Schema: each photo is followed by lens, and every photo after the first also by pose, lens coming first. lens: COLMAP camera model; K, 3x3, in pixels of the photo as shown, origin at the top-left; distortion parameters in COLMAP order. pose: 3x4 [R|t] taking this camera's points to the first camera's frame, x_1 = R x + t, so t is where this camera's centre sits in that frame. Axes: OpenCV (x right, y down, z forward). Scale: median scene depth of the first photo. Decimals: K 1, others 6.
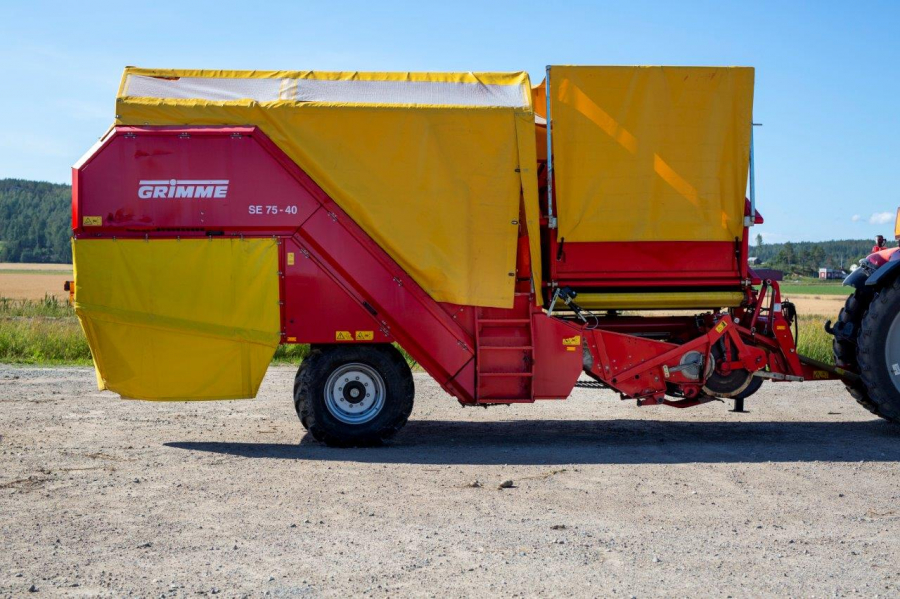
lens RADIAL K [[1281.4, 0, 450.0], [0, 1281.4, 299.5], [0, 0, 1]] dist [0.001509, -0.009245]
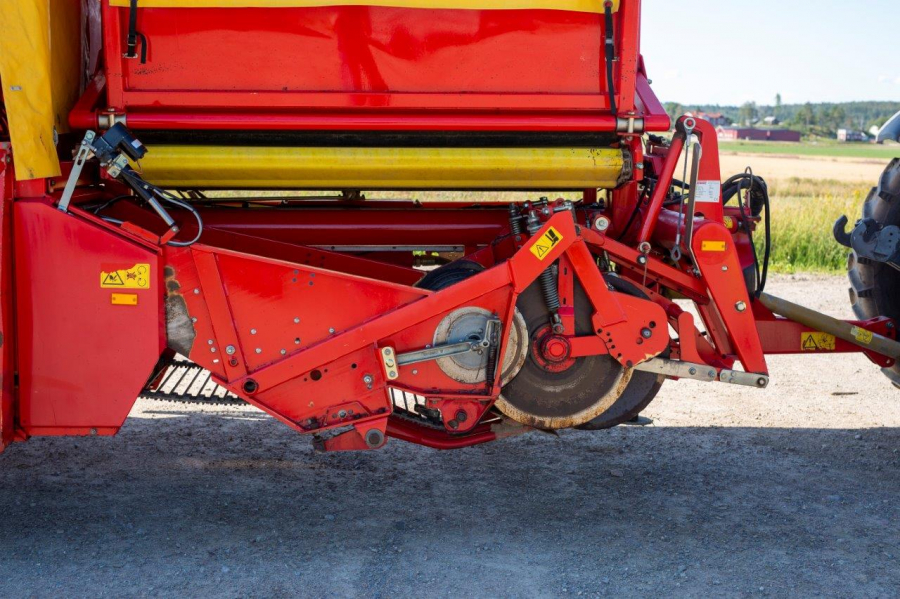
lens RADIAL K [[1281.4, 0, 450.0], [0, 1281.4, 299.5], [0, 0, 1]] dist [0.001509, -0.009245]
pose [[0.999808, 0.017264, -0.009321, 0.183864], [-0.016116, 0.993616, 0.111658, -0.003292], [0.011189, -0.111486, 0.993703, 0.620000]]
